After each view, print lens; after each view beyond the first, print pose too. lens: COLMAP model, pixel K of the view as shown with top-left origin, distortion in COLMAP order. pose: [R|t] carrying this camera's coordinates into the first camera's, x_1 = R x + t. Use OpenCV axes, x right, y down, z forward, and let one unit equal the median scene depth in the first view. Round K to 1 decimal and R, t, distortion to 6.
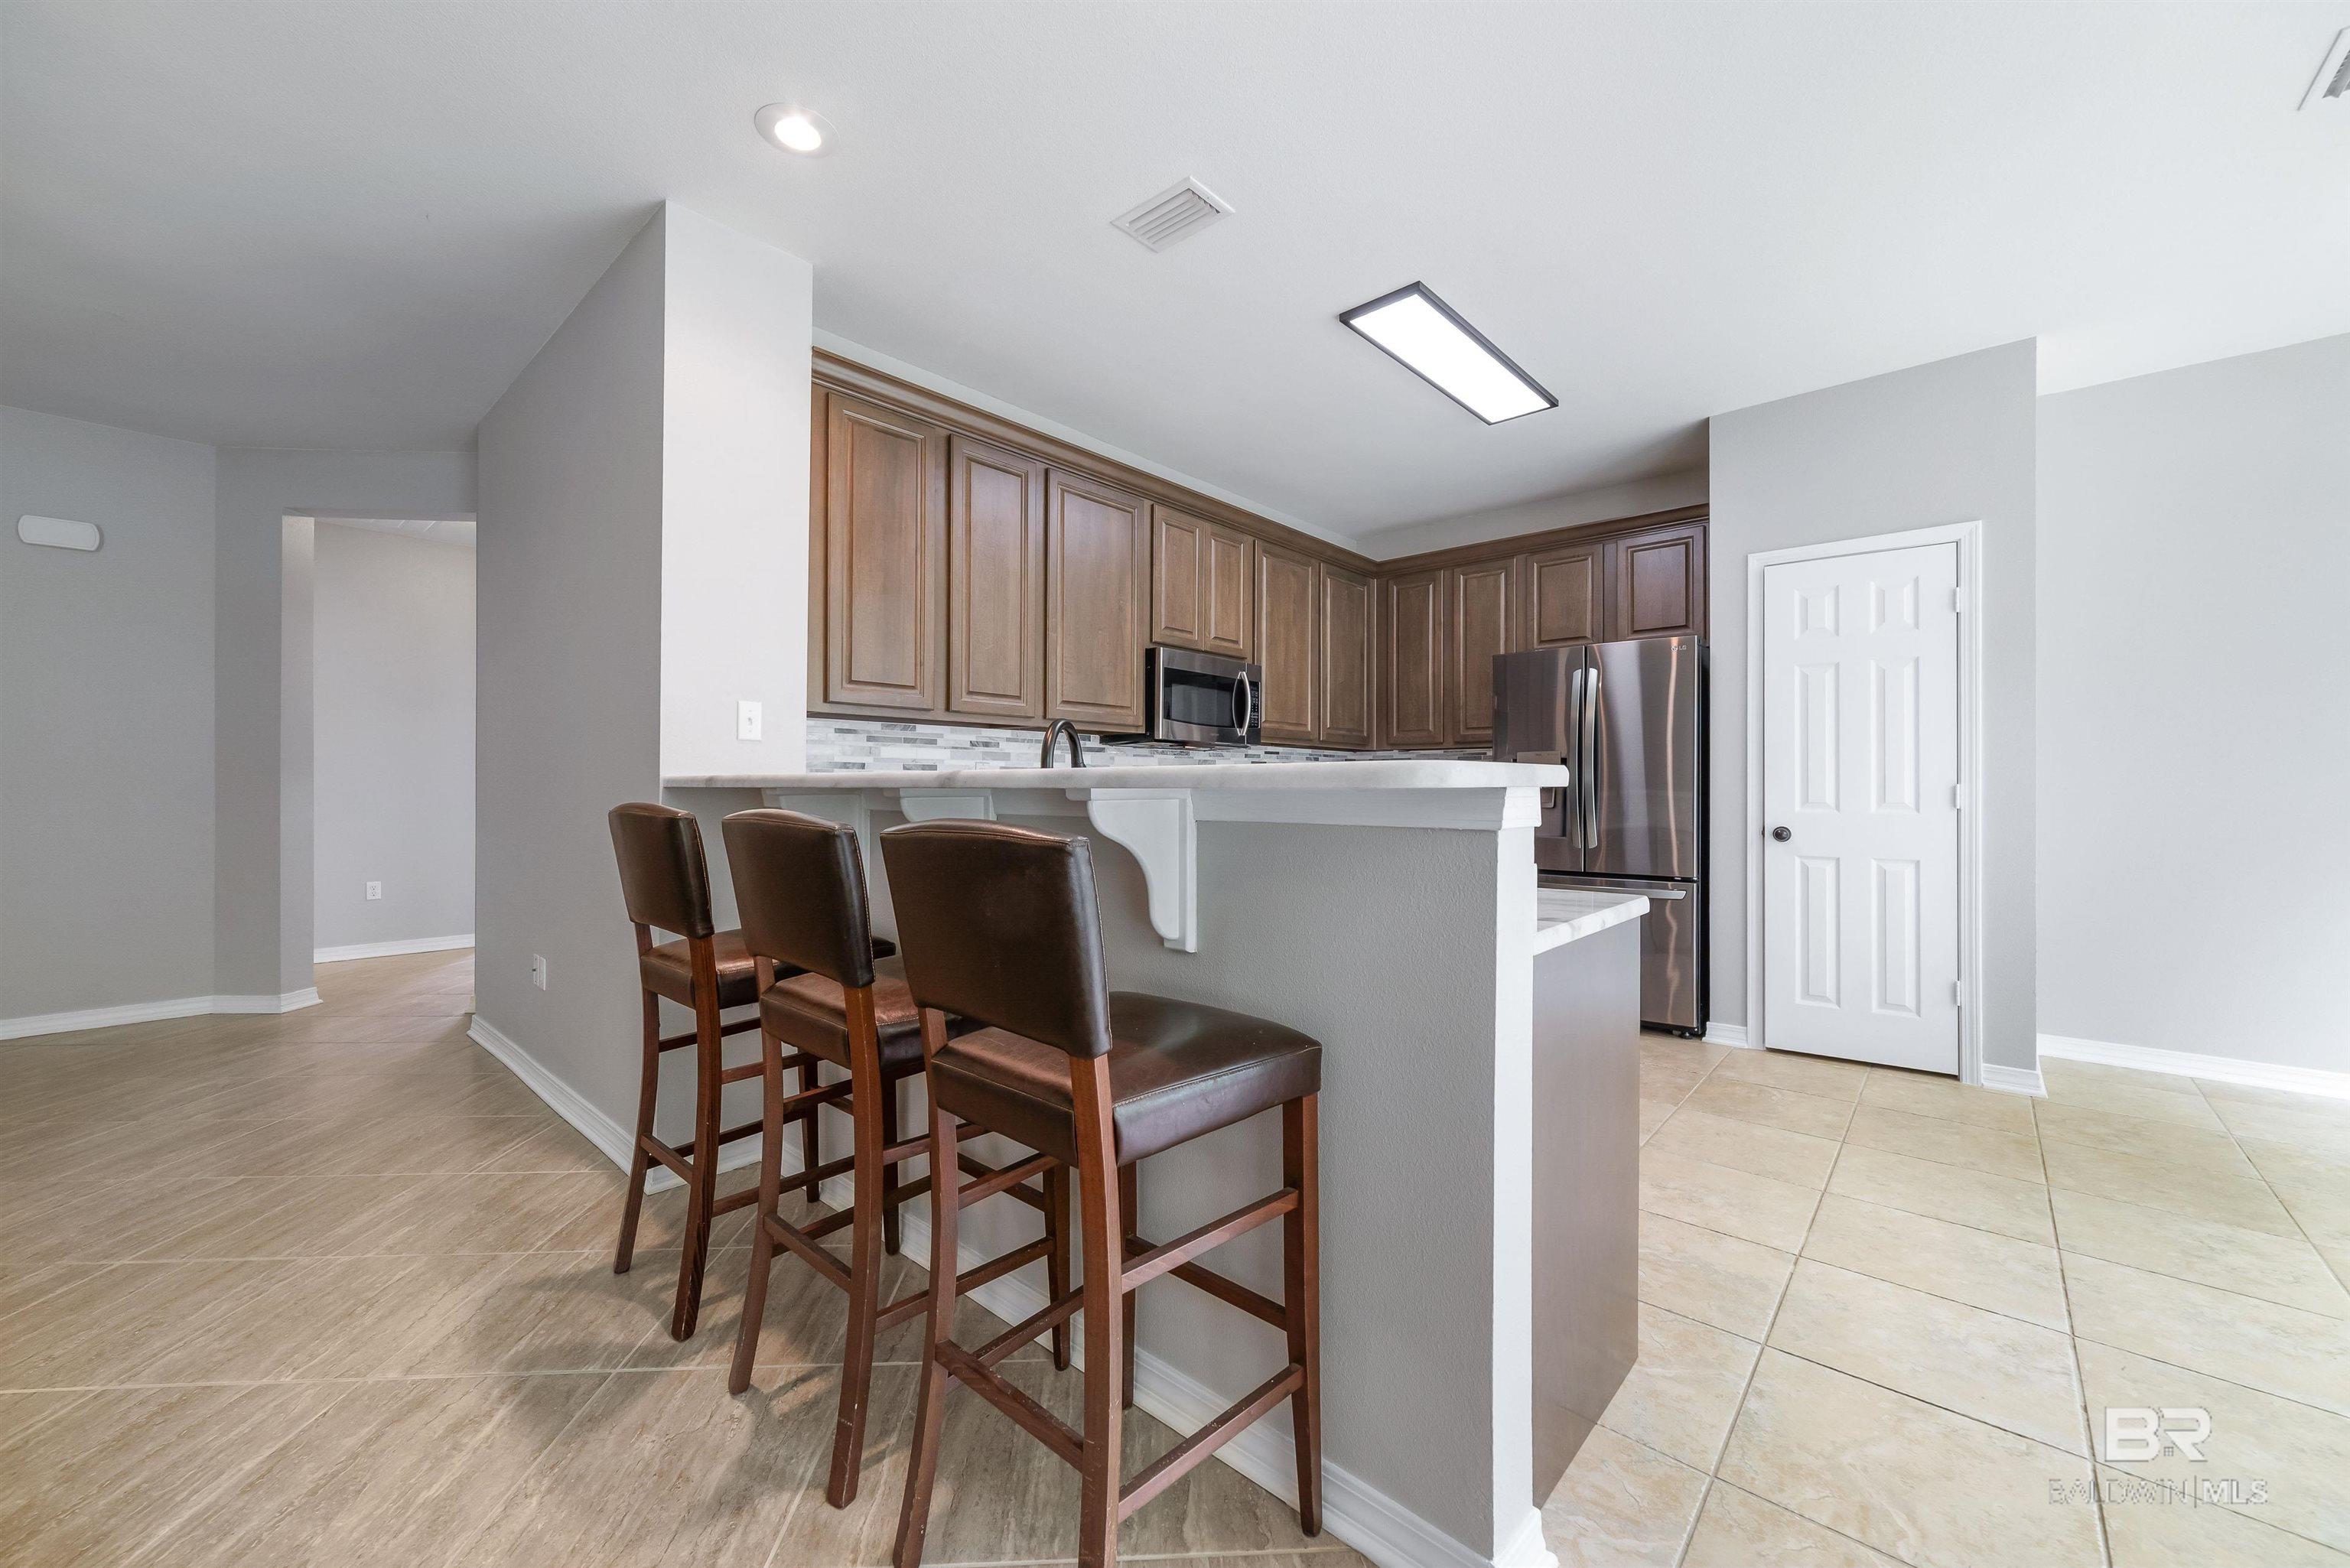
lens RADIAL K [[888.1, 0, 1182.3], [0, 888.1, 788.1], [0, 0, 1]] dist [-0.000745, 0.000539]
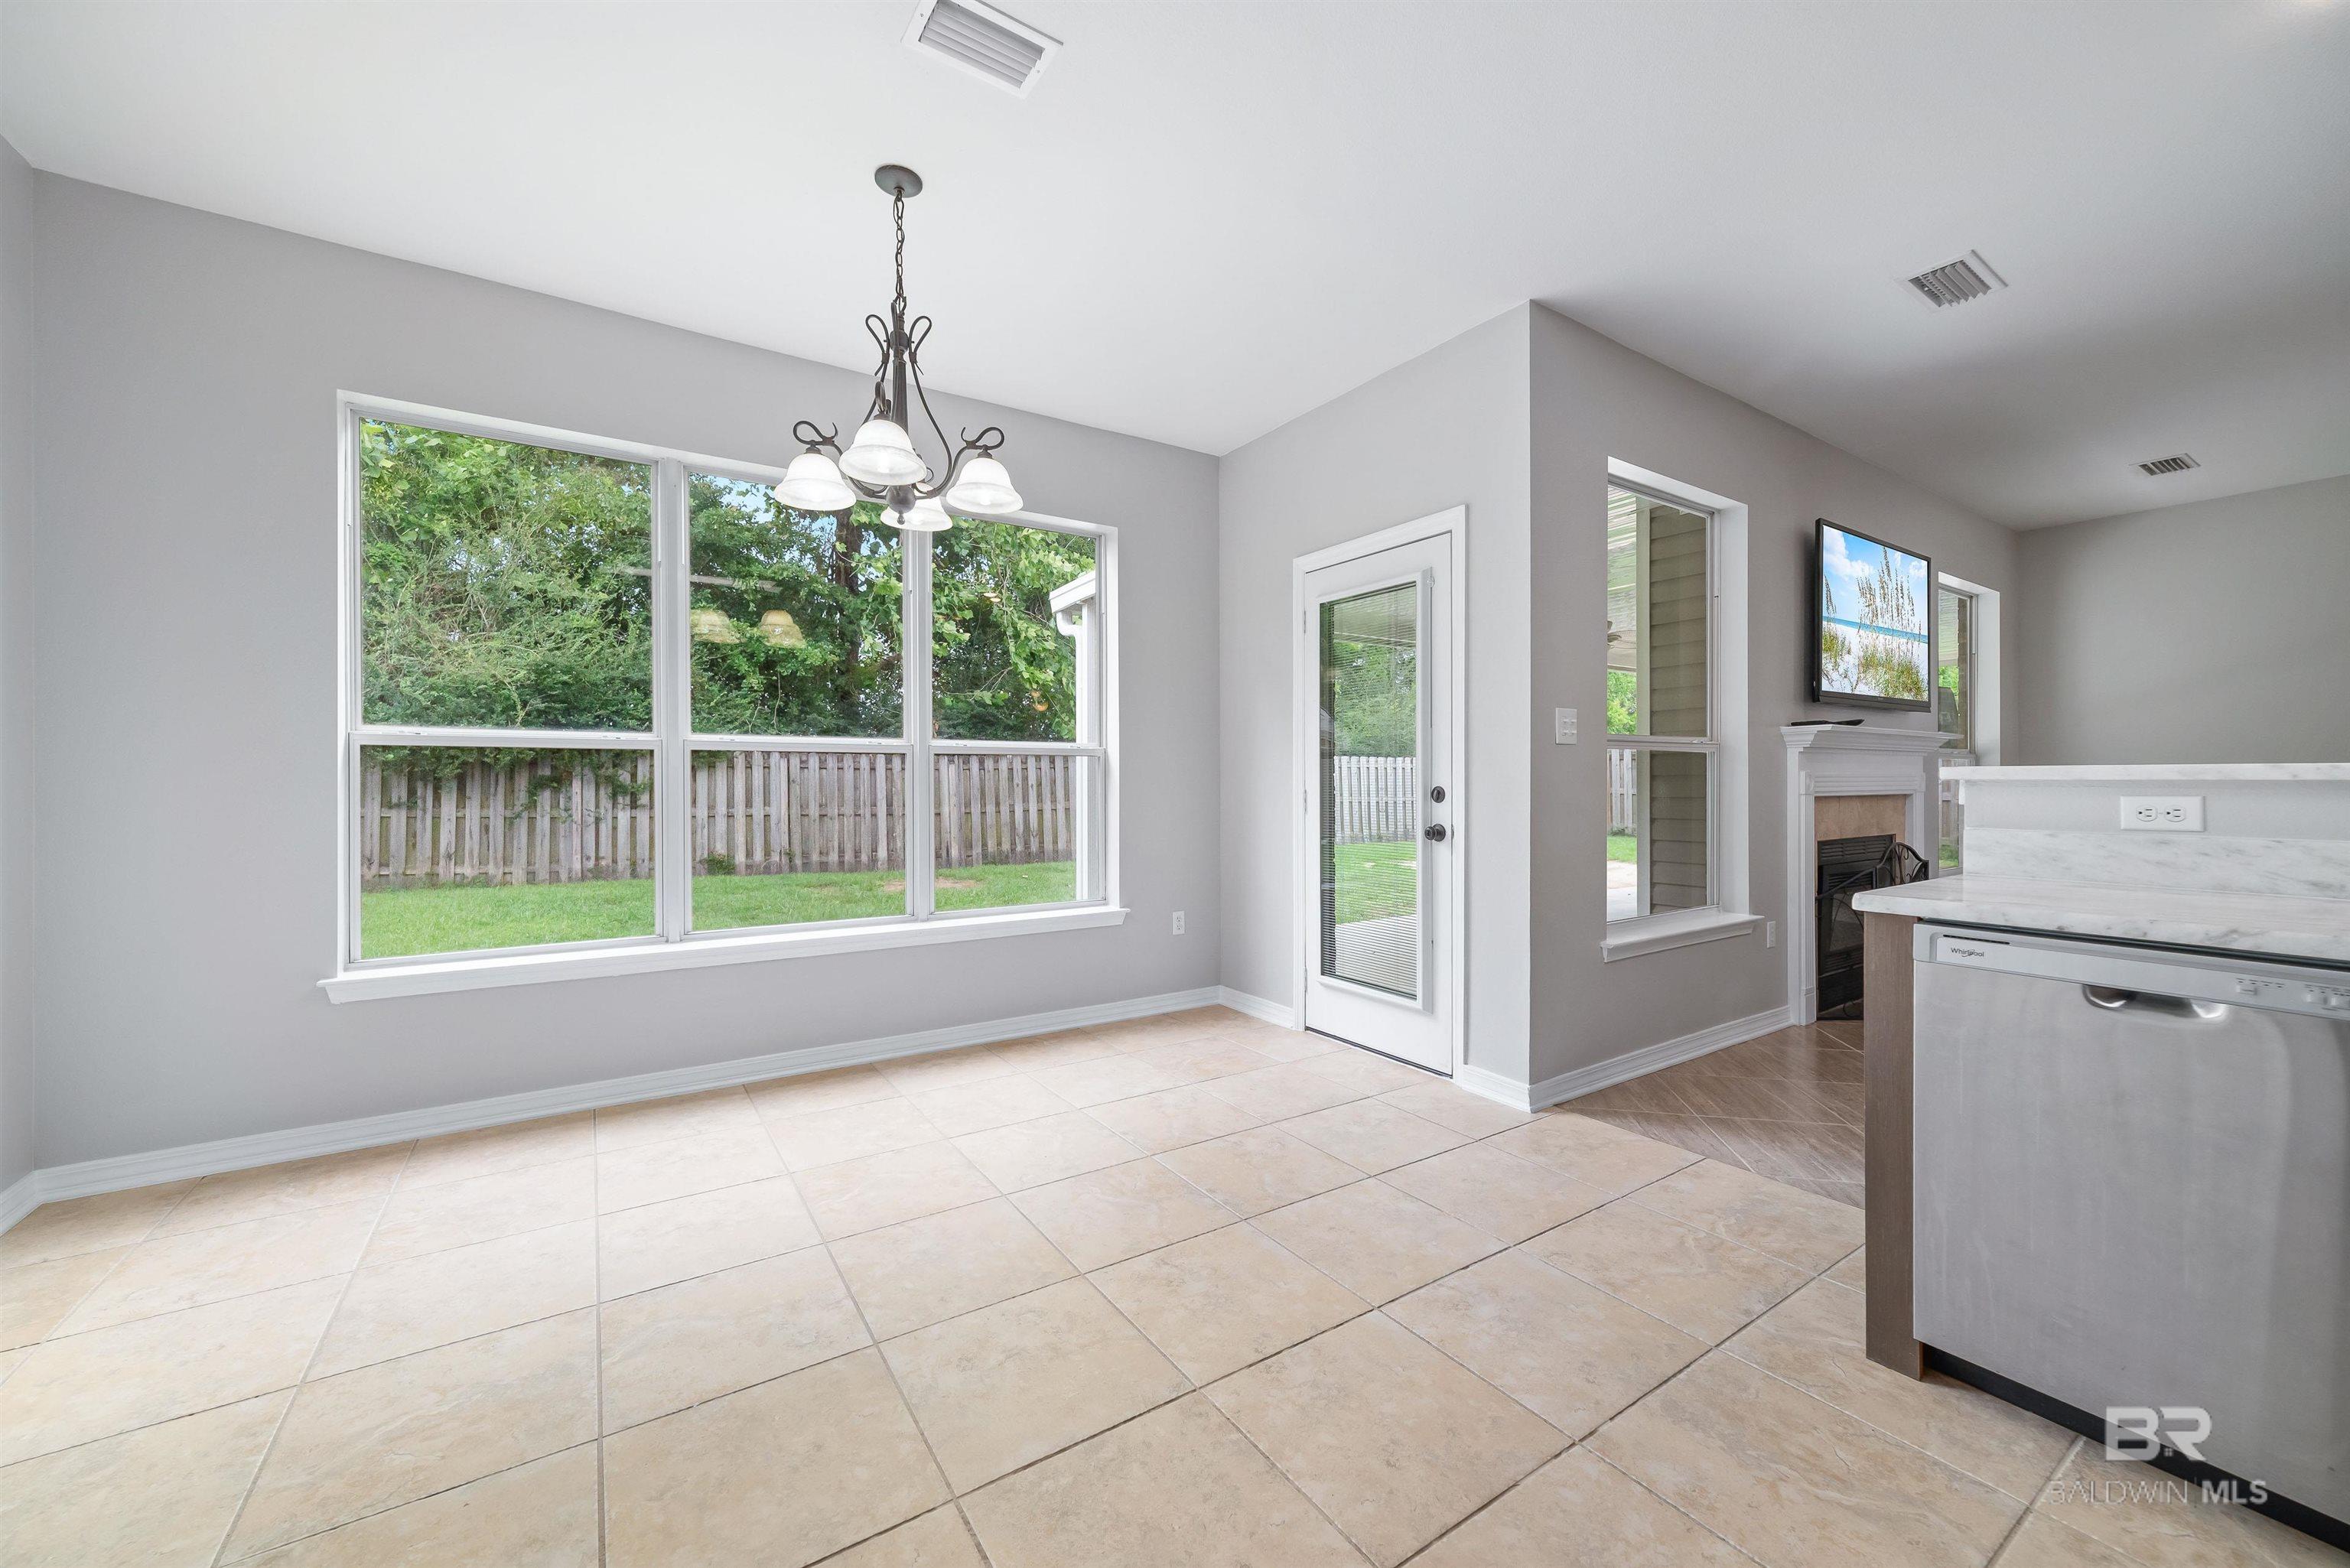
lens RADIAL K [[888.1, 0, 1182.3], [0, 888.1, 788.1], [0, 0, 1]] dist [-0.000745, 0.000539]
pose [[-0.965844, -0.000756, 0.259122, 0.449891], [0.001176, 0.999973, 0.007301, -0.000675], [-0.259121, 0.007356, -0.965817, 0.972887]]
